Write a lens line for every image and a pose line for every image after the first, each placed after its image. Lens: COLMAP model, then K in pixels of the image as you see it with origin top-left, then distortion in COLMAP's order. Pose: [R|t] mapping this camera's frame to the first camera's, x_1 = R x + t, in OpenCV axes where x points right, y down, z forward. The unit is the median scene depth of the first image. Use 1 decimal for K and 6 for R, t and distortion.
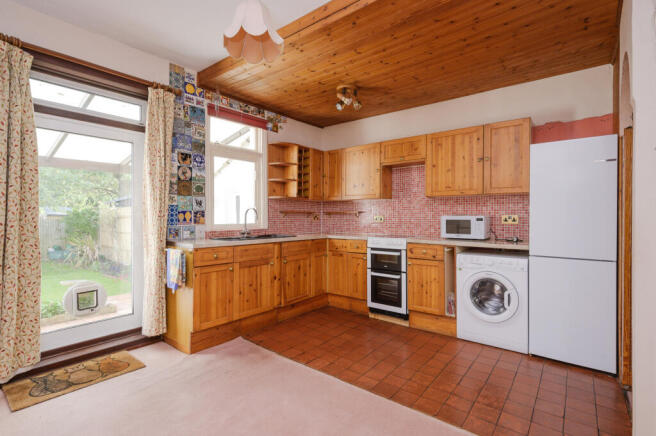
lens RADIAL K [[313.6, 0, 329.5], [0, 313.6, 218.9], [0, 0, 1]] dist [-0.001523, -0.000103]
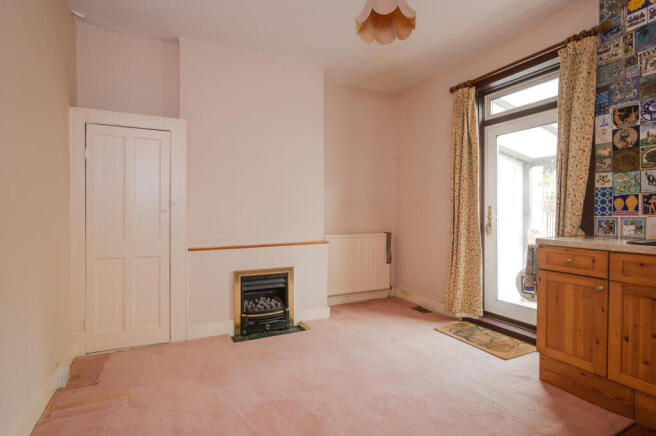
lens RADIAL K [[335.9, 0, 328.4], [0, 335.9, 216.3], [0, 0, 1]] dist [0.001956, 0.000096]
pose [[-0.424462, 0.009792, -0.905393, 0.462835], [-0.005935, 0.999890, 0.013596, 0.014666], [0.905426, 0.011145, -0.424358, 0.757099]]
